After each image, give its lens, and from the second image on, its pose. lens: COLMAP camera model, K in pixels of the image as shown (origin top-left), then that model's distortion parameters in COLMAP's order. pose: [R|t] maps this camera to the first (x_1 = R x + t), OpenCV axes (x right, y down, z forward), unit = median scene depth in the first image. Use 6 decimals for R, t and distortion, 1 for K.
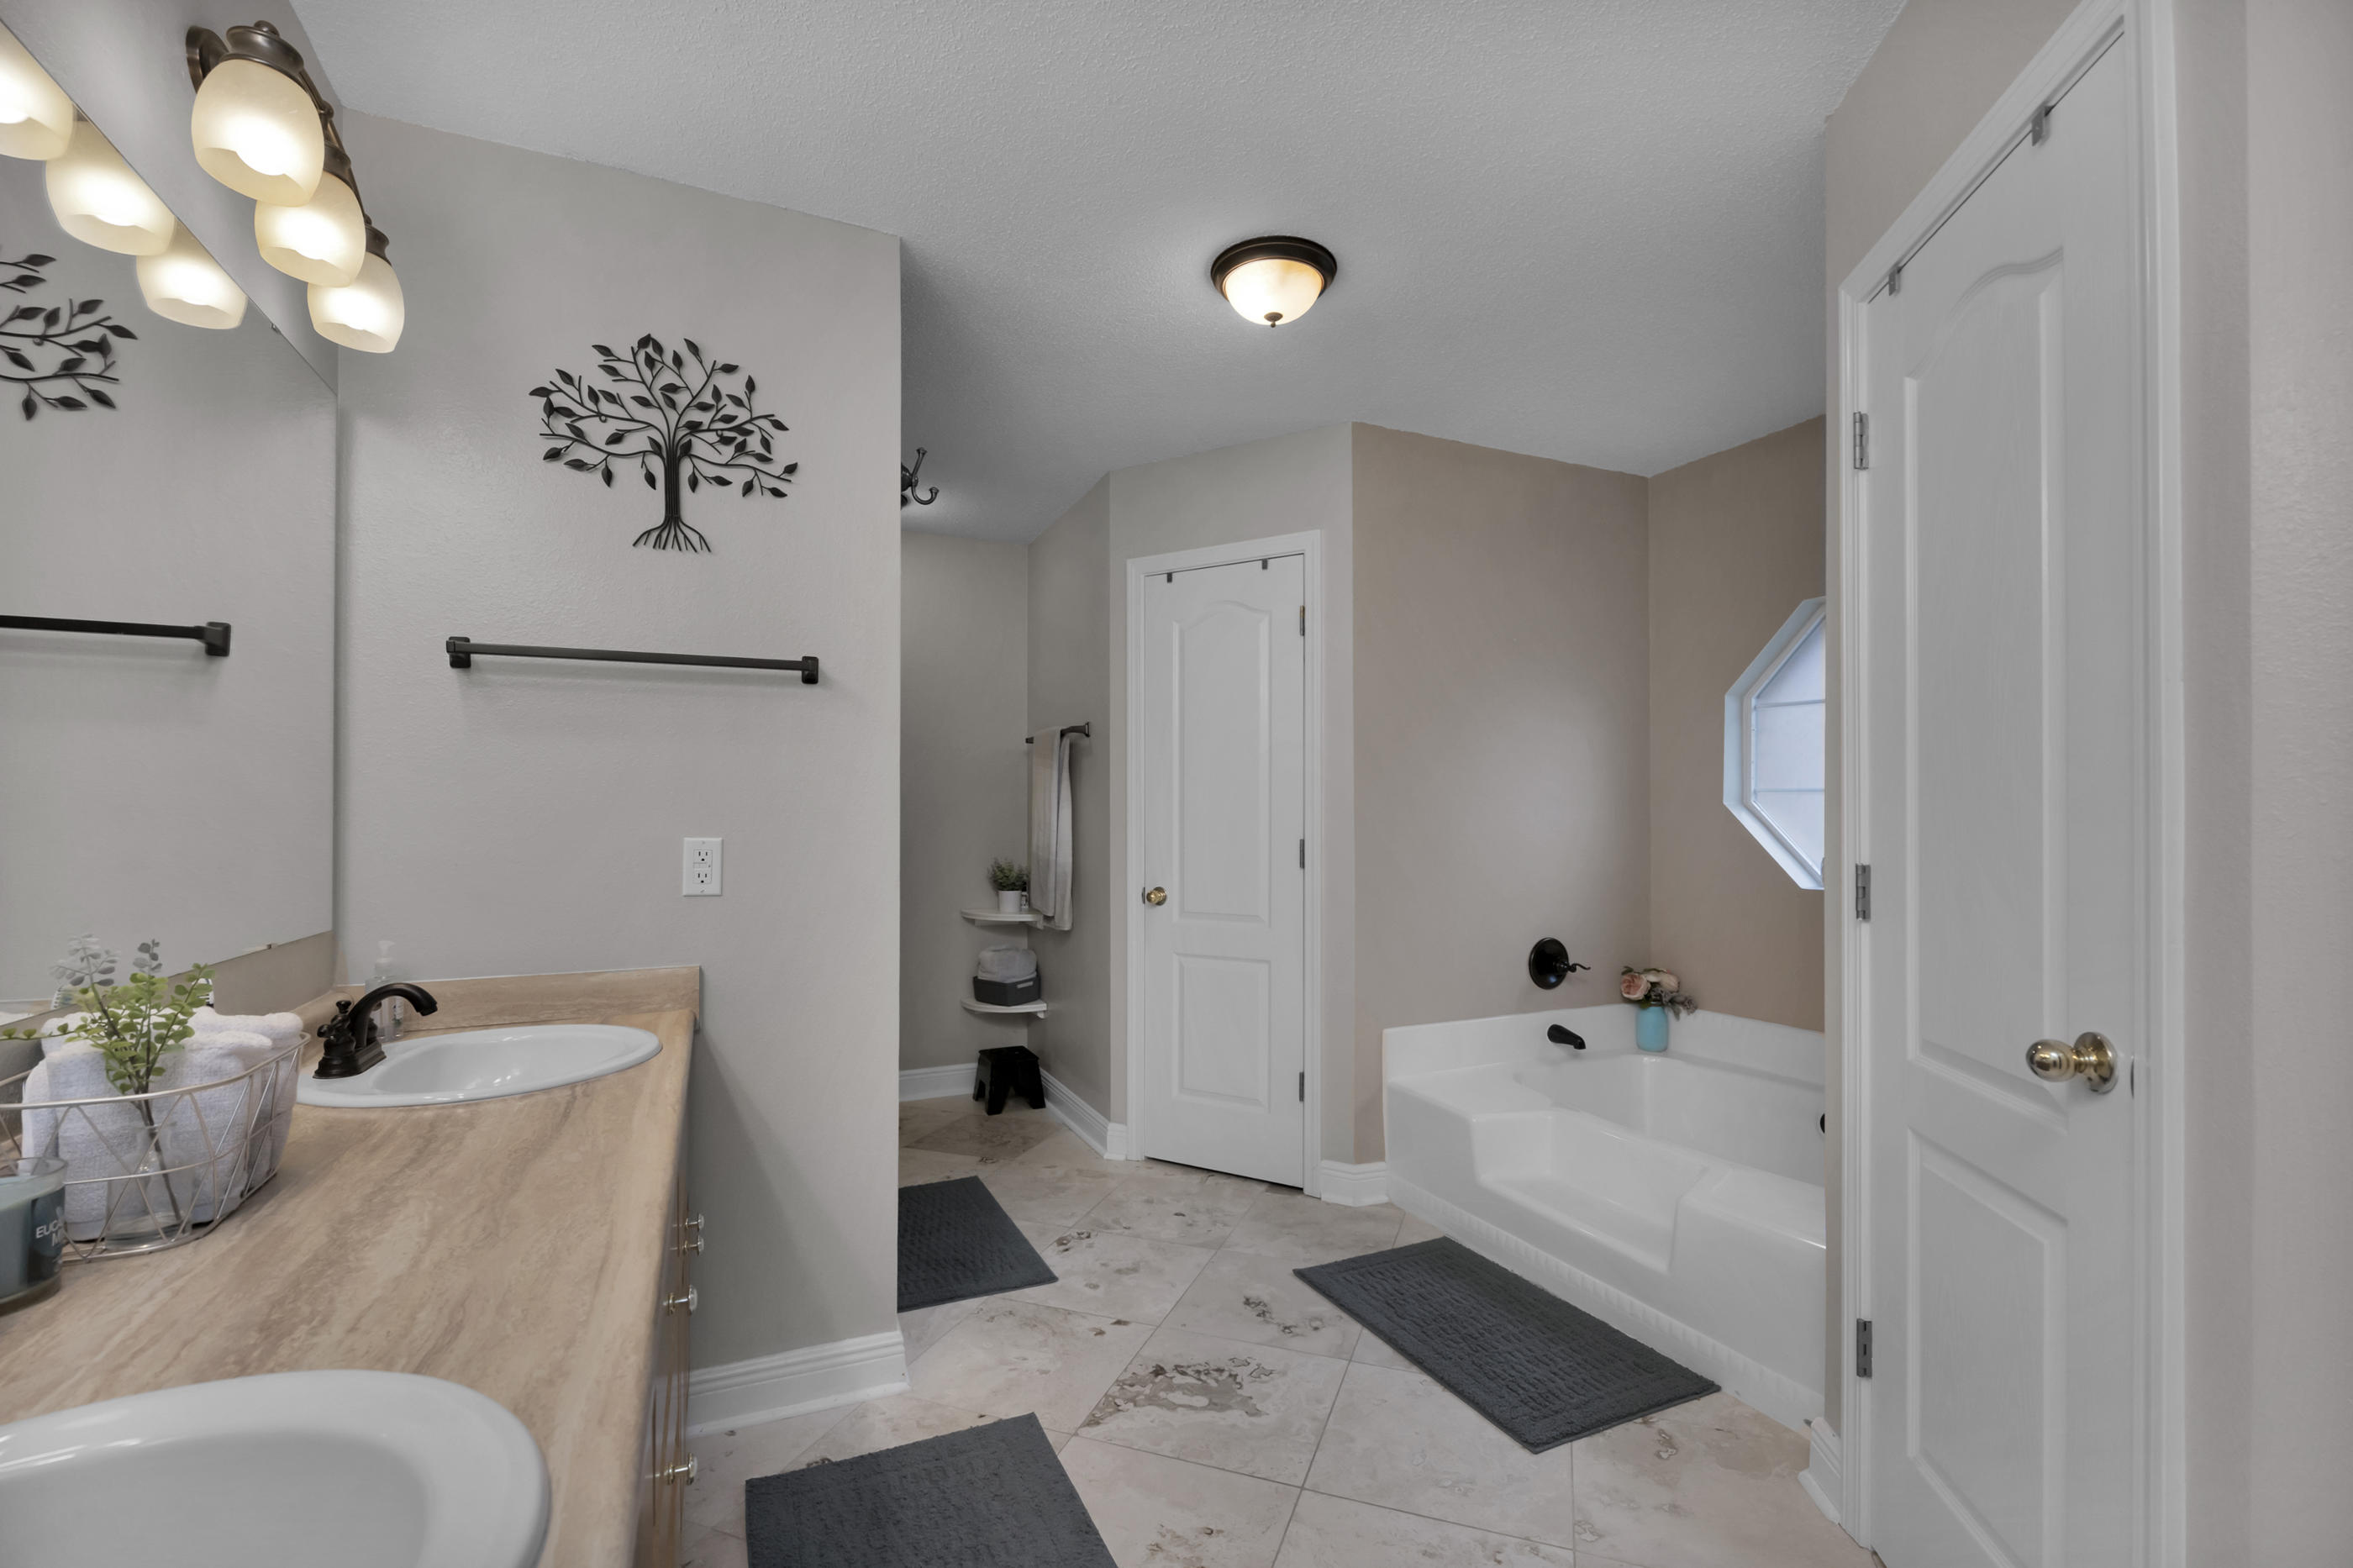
lens RADIAL K [[1011.8, 0, 1177.0], [0, 1011.8, 788.2], [0, 0, 1]] dist [0.002506, -0.005571]
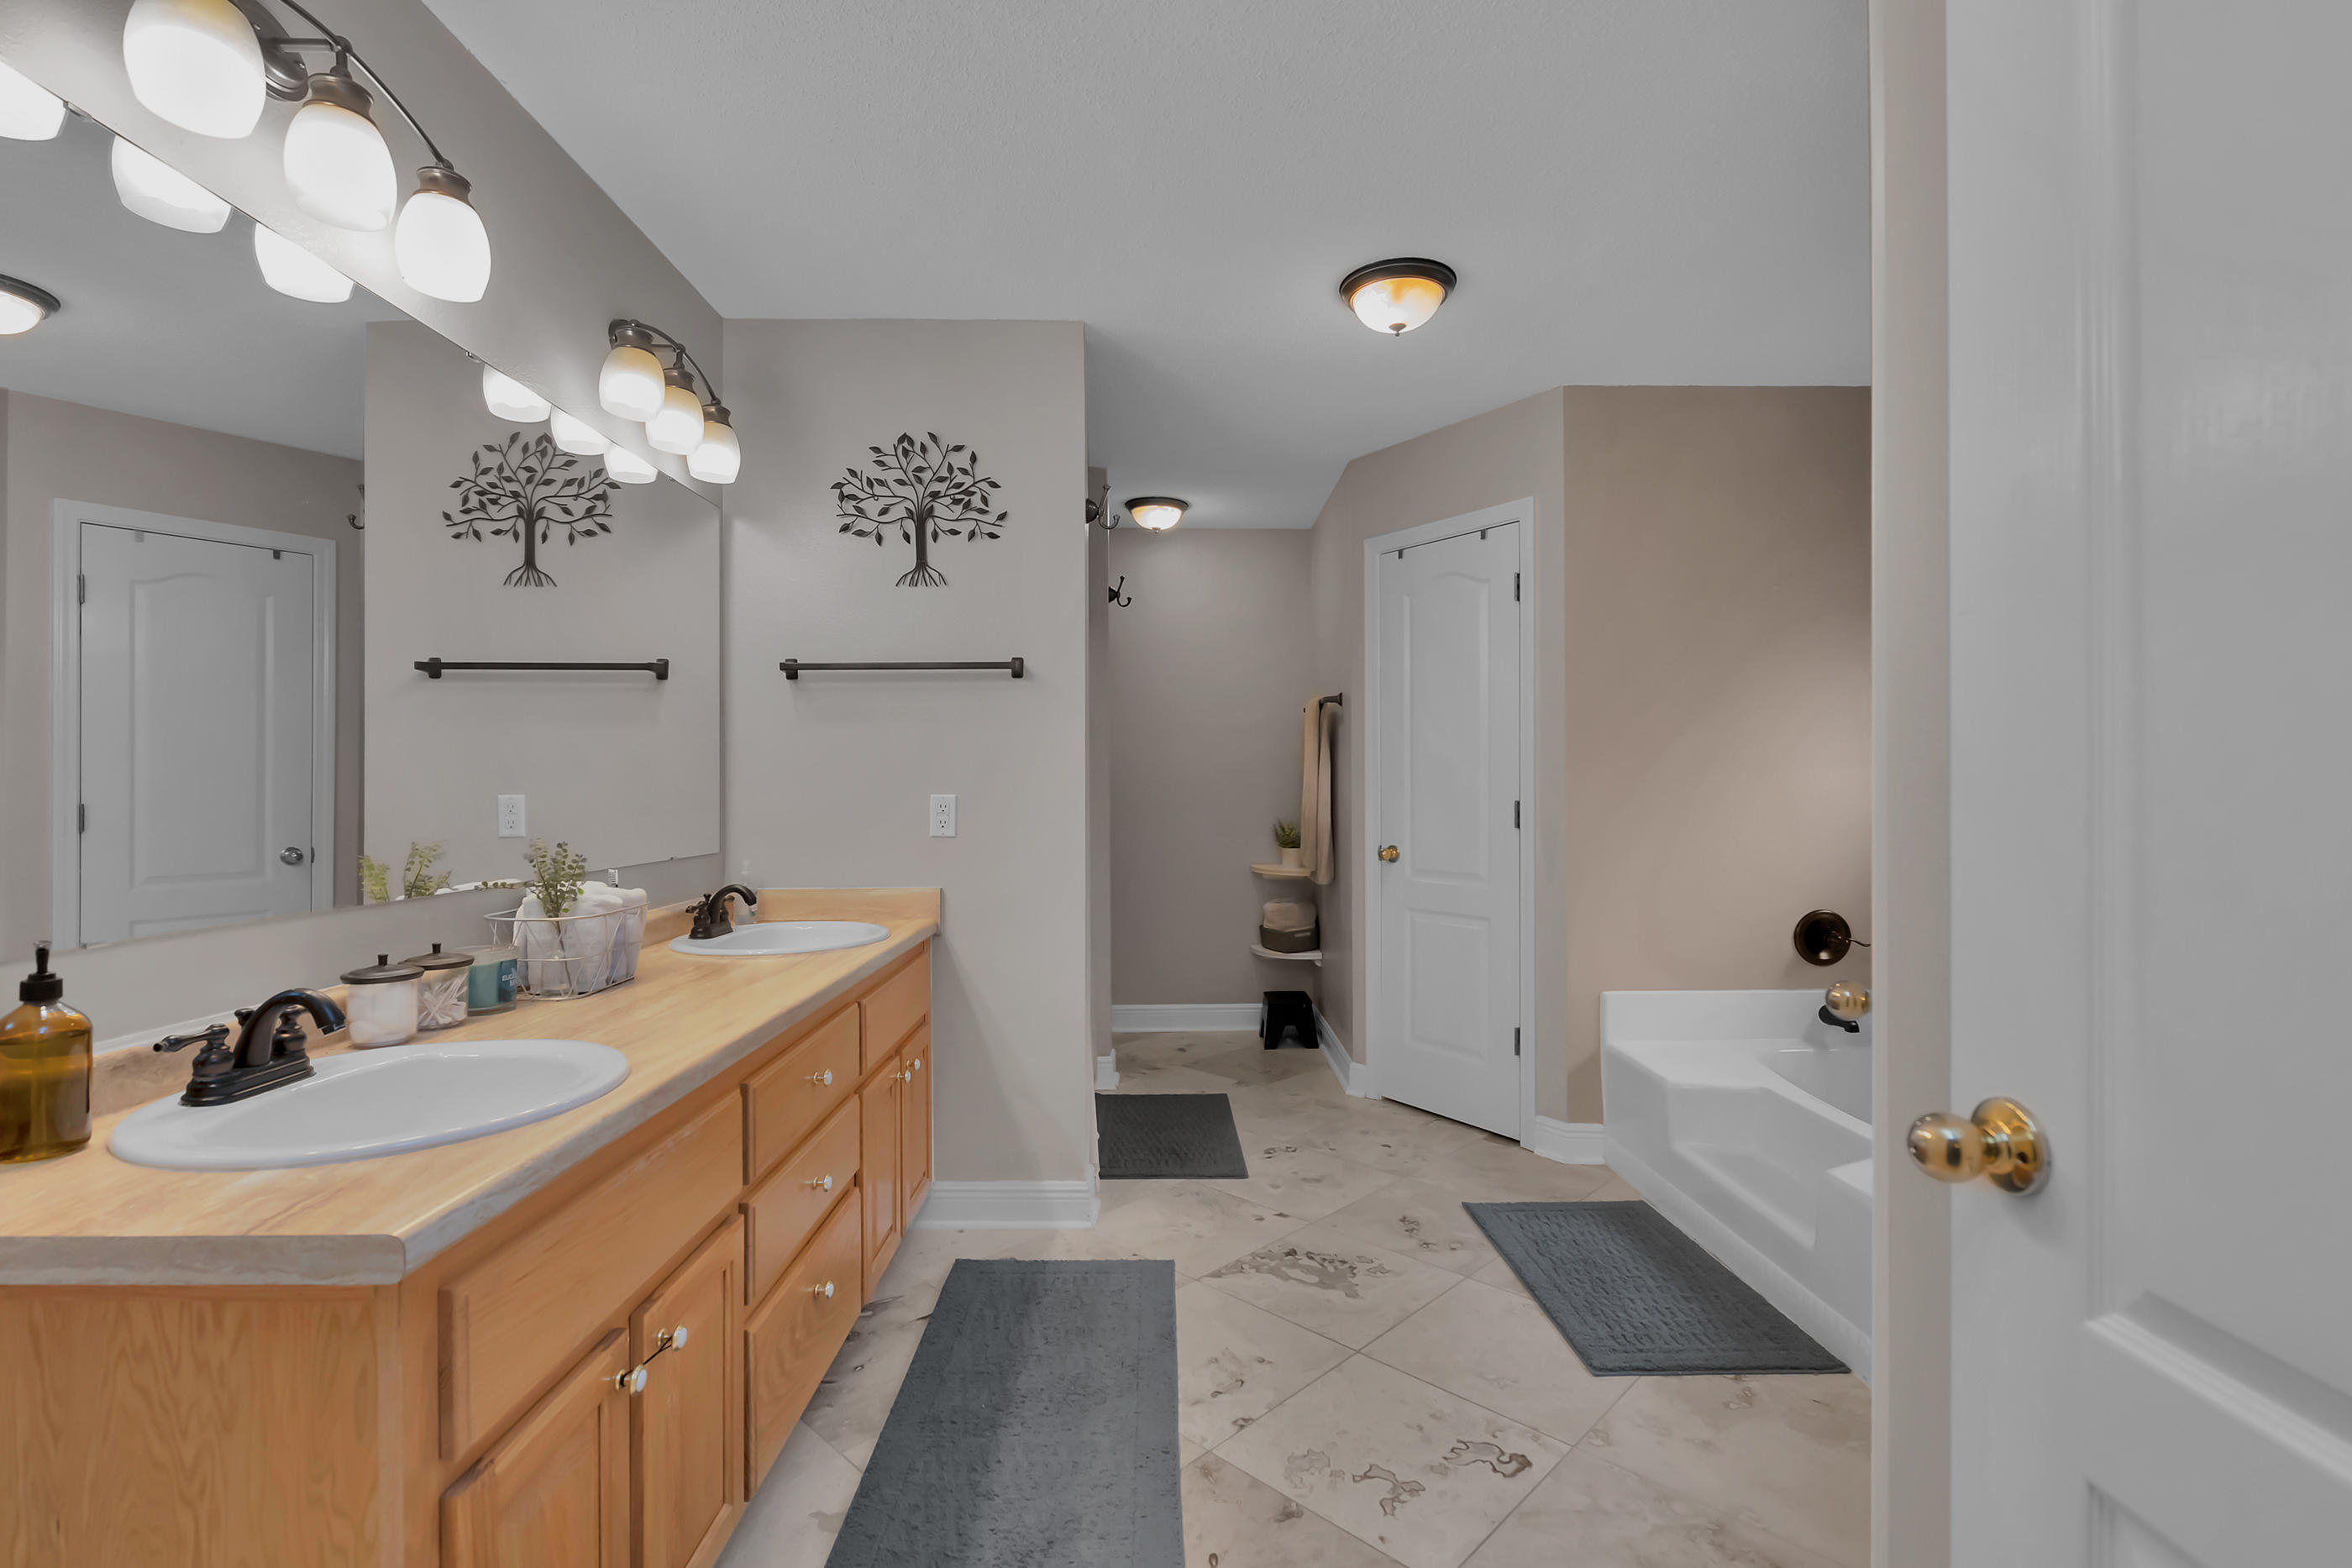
lens RADIAL K [[1028.2, 0, 1184.4], [0, 1028.2, 752.5], [0, 0, 1]] dist [-0.000152, -0.000444]
pose [[0.922113, -0.013971, -0.386667, 0.359547], [0.013694, 0.999900, -0.003470, 0.001143], [0.386677, -0.002095, 0.922213, -0.150916]]
